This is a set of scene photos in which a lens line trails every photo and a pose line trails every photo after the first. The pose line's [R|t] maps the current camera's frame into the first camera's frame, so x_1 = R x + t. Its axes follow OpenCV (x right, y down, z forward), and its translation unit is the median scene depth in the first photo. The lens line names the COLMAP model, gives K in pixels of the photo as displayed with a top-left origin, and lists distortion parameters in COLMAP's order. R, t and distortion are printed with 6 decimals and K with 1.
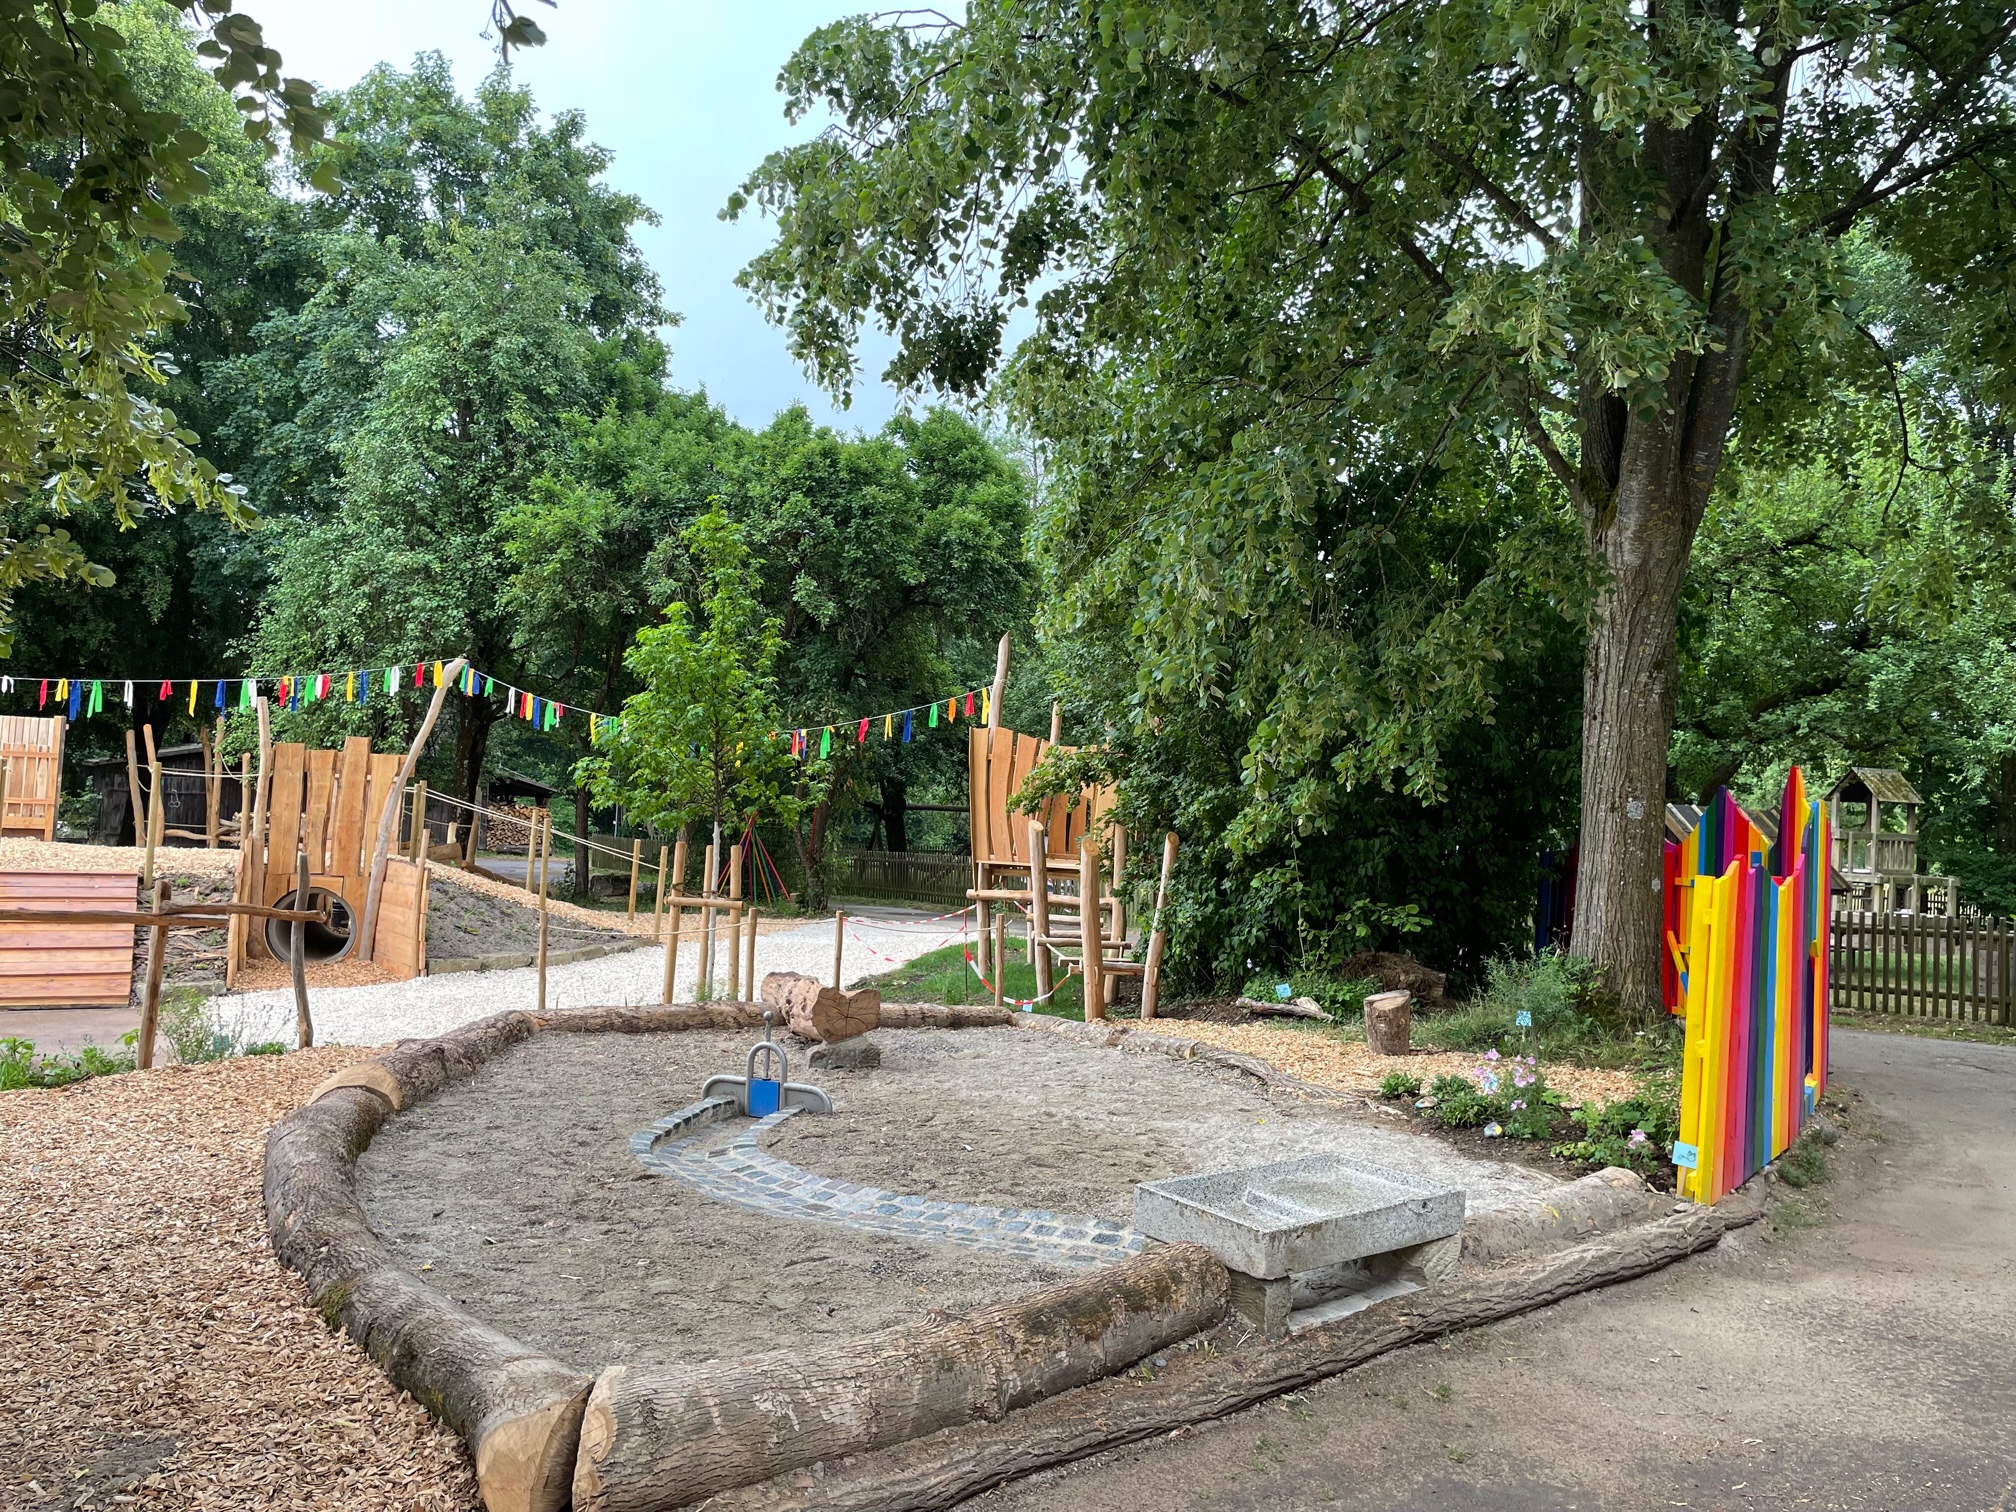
lens RADIAL K [[1516.2, 0, 1004.8], [0, 1516.2, 760.5], [0, 0, 1]] dist [0.088583, -0.117154]
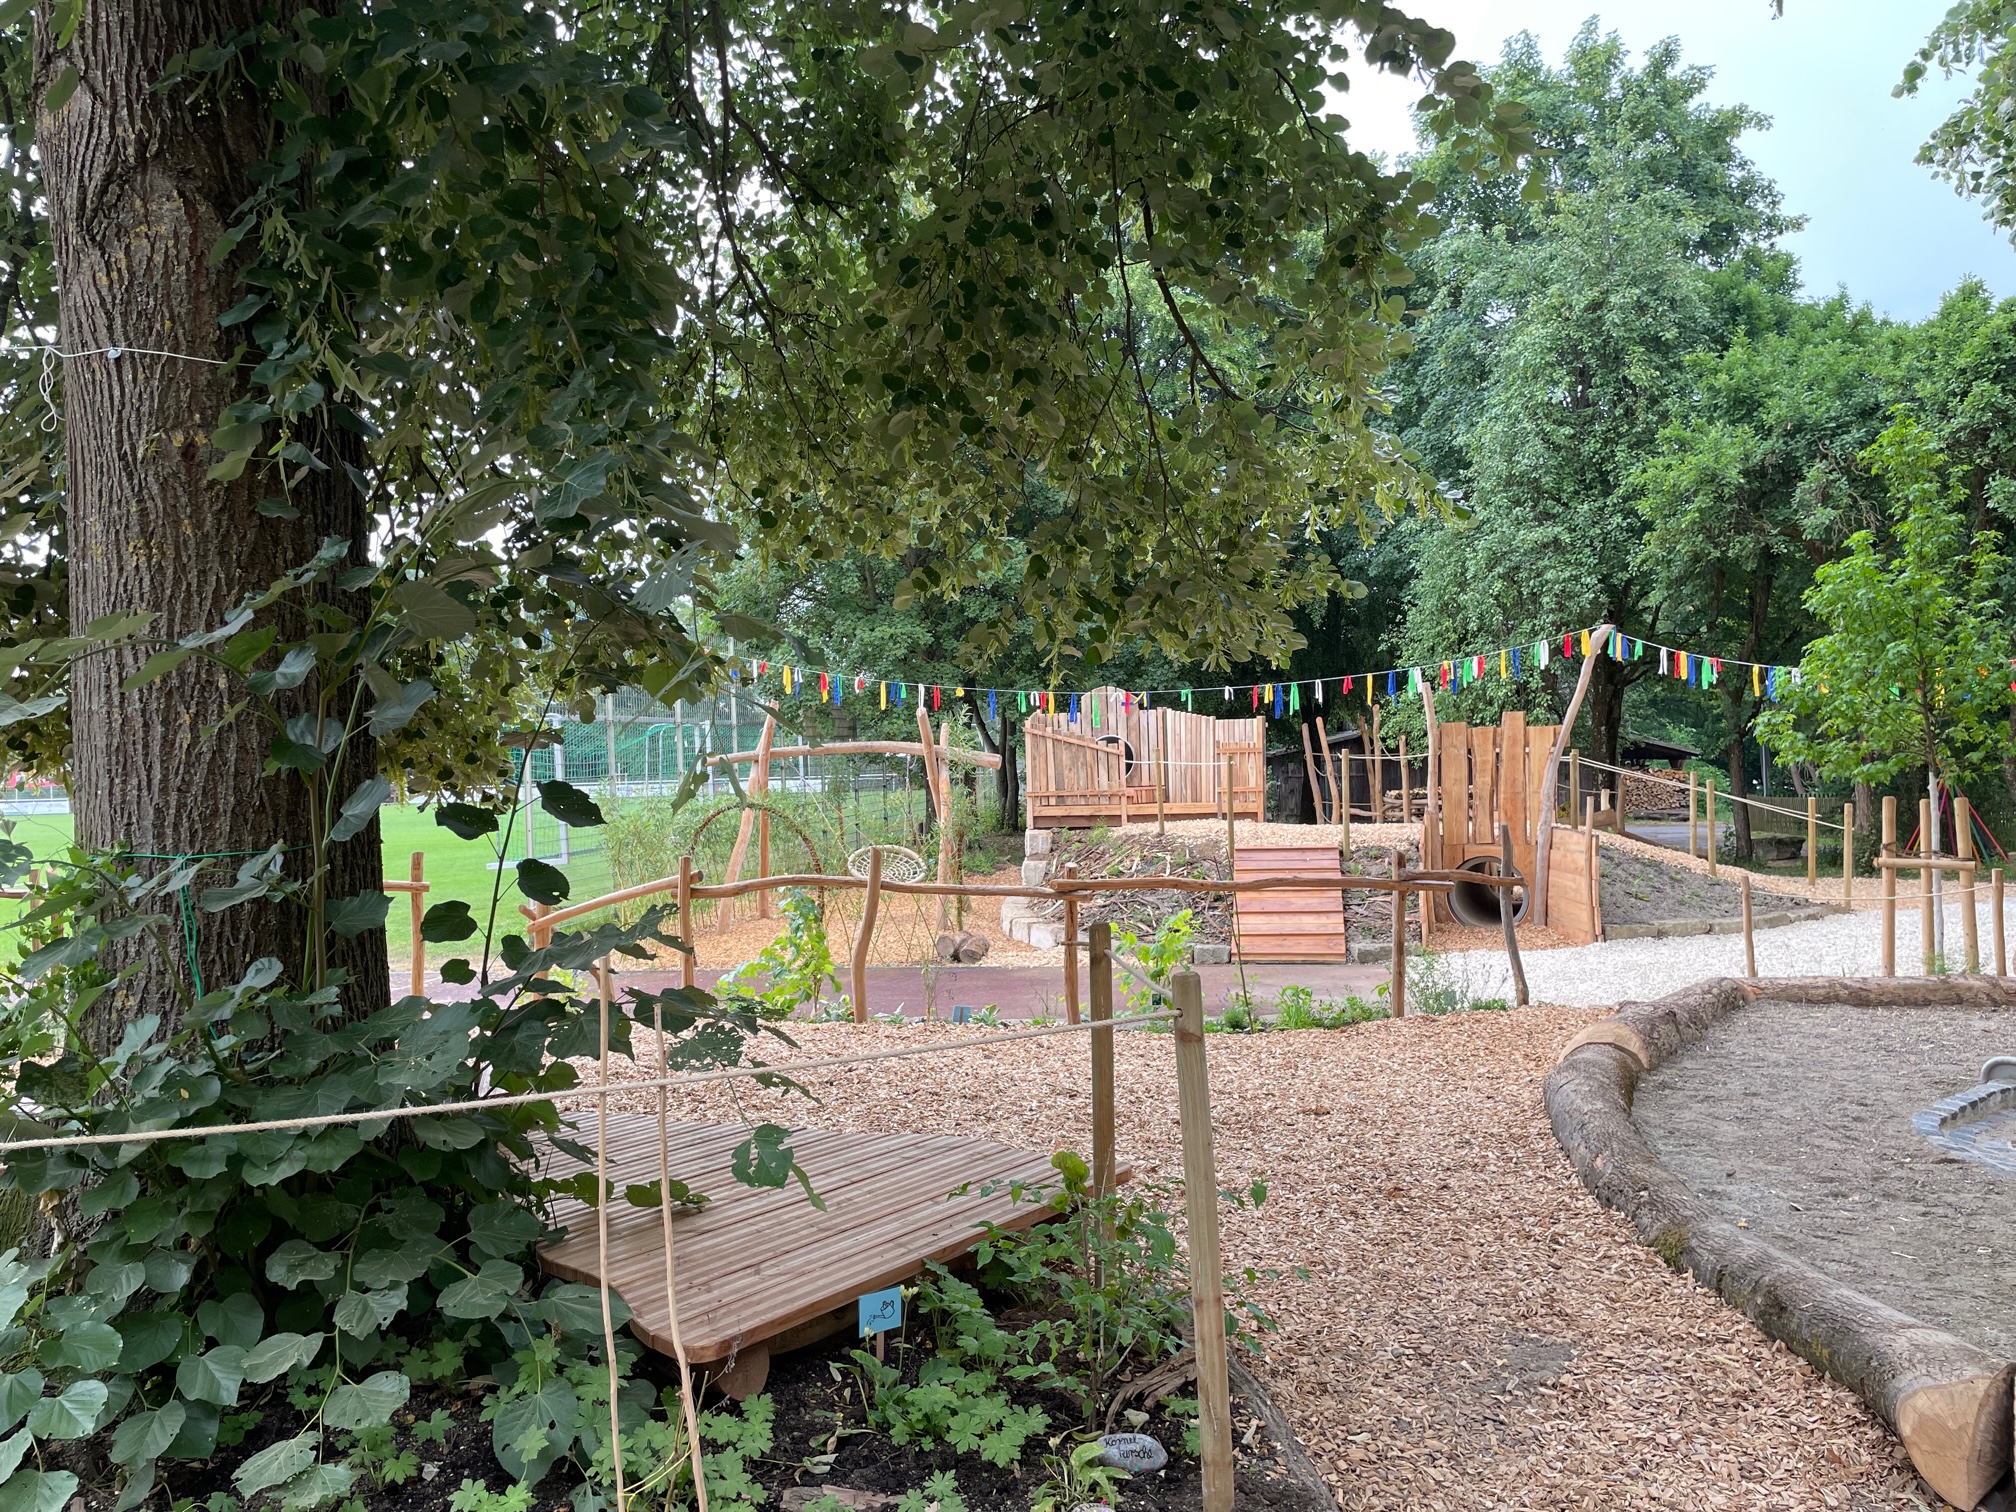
lens RADIAL K [[1515.7, 0, 1010.6], [0, 1515.7, 748.0], [0, 0, 1]] dist [0.082906, -0.106974]
pose [[0.766352, -0.070714, -0.638518, -0.021668], [0.078618, 0.996776, -0.016032, -0.000910], [0.637593, -0.037912, 0.769440, -0.019480]]
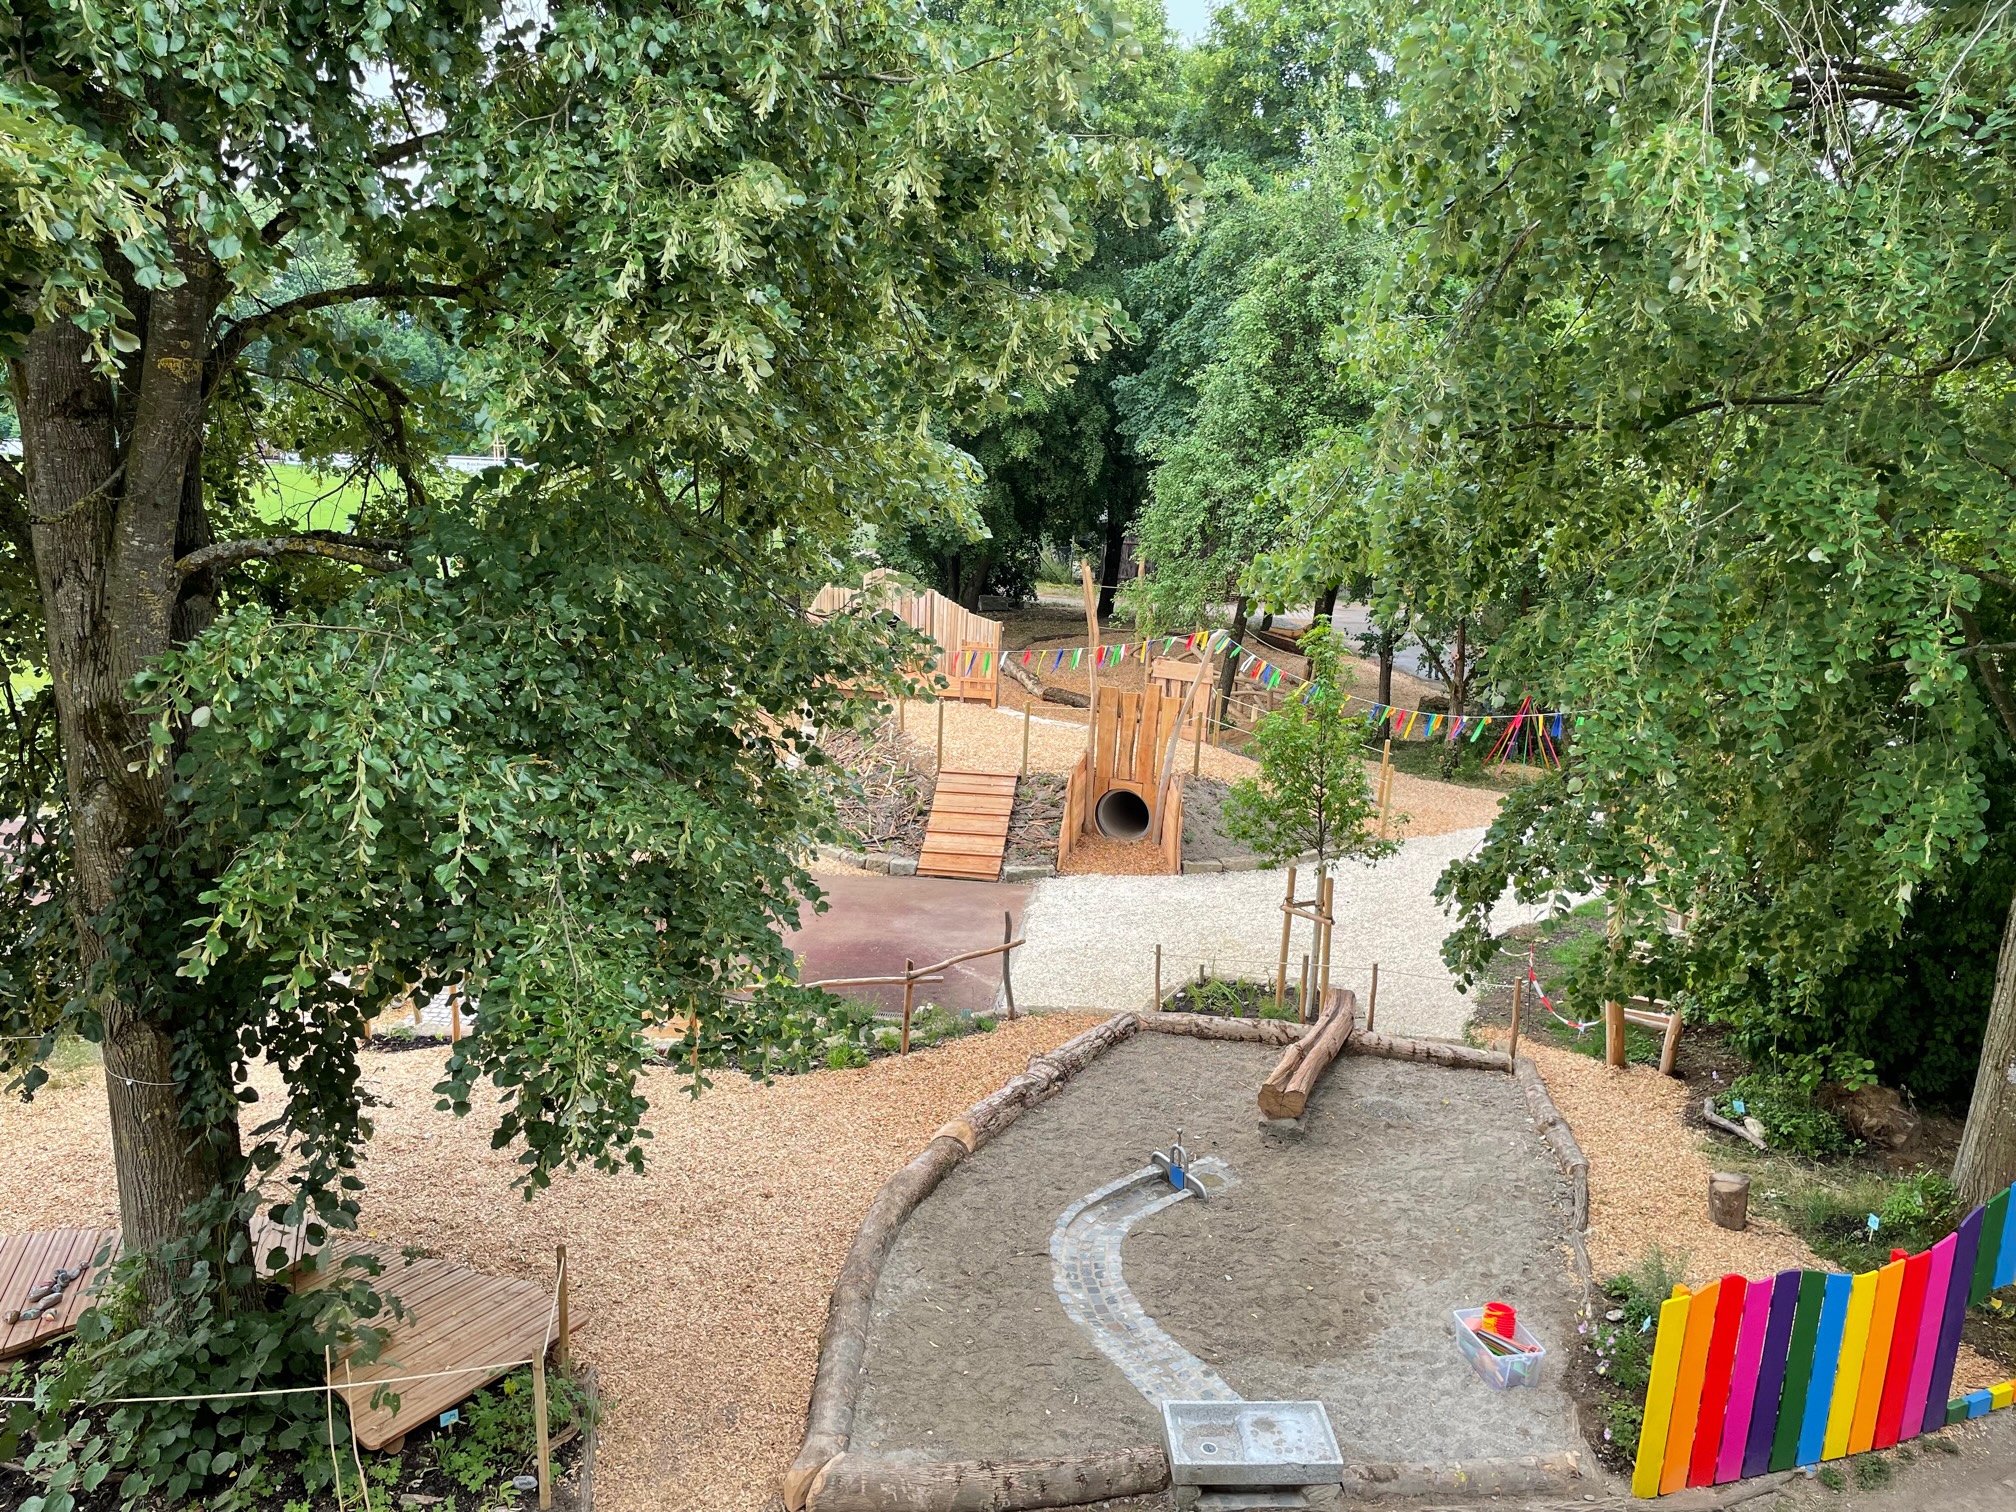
lens RADIAL K [[1534.4, 0, 1014.5], [0, 1534.4, 754.3], [0, 0, 1]] dist [0.089050, -0.115871]
pose [[0.799478, 0.128880, -0.586707, 0.284582], [0.023834, 0.969138, 0.245365, -0.289978], [0.600223, -0.210147, 0.771732, -0.134307]]
